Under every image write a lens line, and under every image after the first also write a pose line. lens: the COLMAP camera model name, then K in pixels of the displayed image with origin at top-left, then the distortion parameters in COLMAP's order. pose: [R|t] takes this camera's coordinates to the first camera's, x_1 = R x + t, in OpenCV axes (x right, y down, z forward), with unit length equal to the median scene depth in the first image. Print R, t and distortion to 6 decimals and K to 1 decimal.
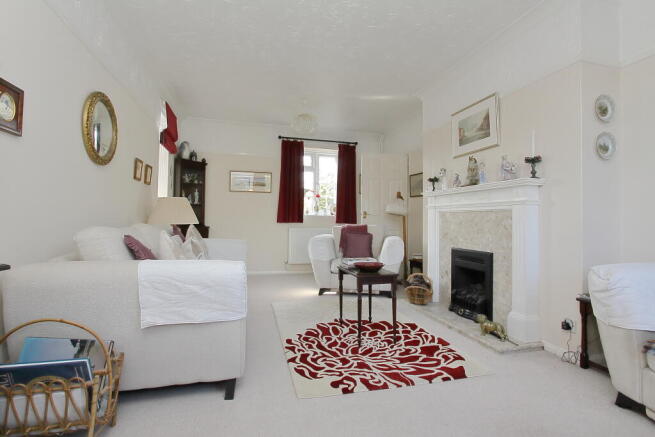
lens RADIAL K [[305.7, 0, 322.8], [0, 305.7, 207.5], [0, 0, 1]] dist [-0.019524, -0.000435]
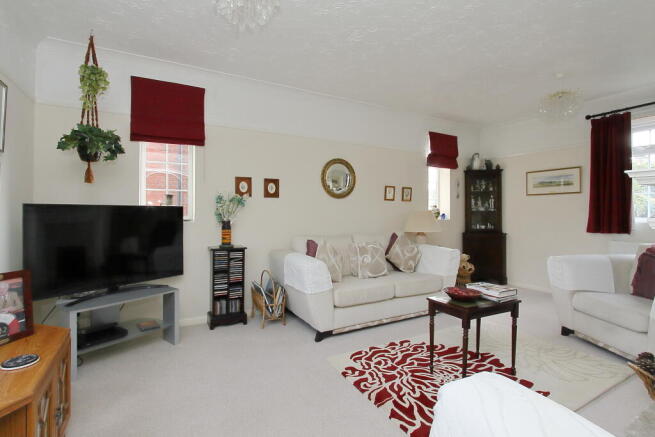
lens RADIAL K [[305.7, 0, 327.5], [0, 305.7, 214.2], [0, 0, 1]] dist [-0.019524, -0.000435]
pose [[0.249753, -0.009446, -0.968264, 1.005848], [0.041831, 0.999124, 0.001043, -0.056426], [0.967406, -0.040764, 0.249929, 0.490208]]
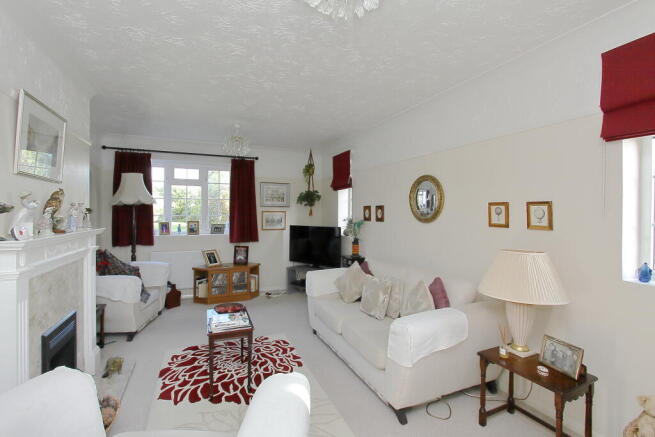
lens RADIAL K [[305.7, 0, 328.9], [0, 305.7, 215.6], [0, 0, 1]] dist [-0.019524, -0.000435]
pose [[-0.986096, -0.020571, -0.164897, -0.014753], [-0.014713, 0.999219, -0.036669, -0.118963], [0.165522, -0.033733, -0.985629, 2.425450]]
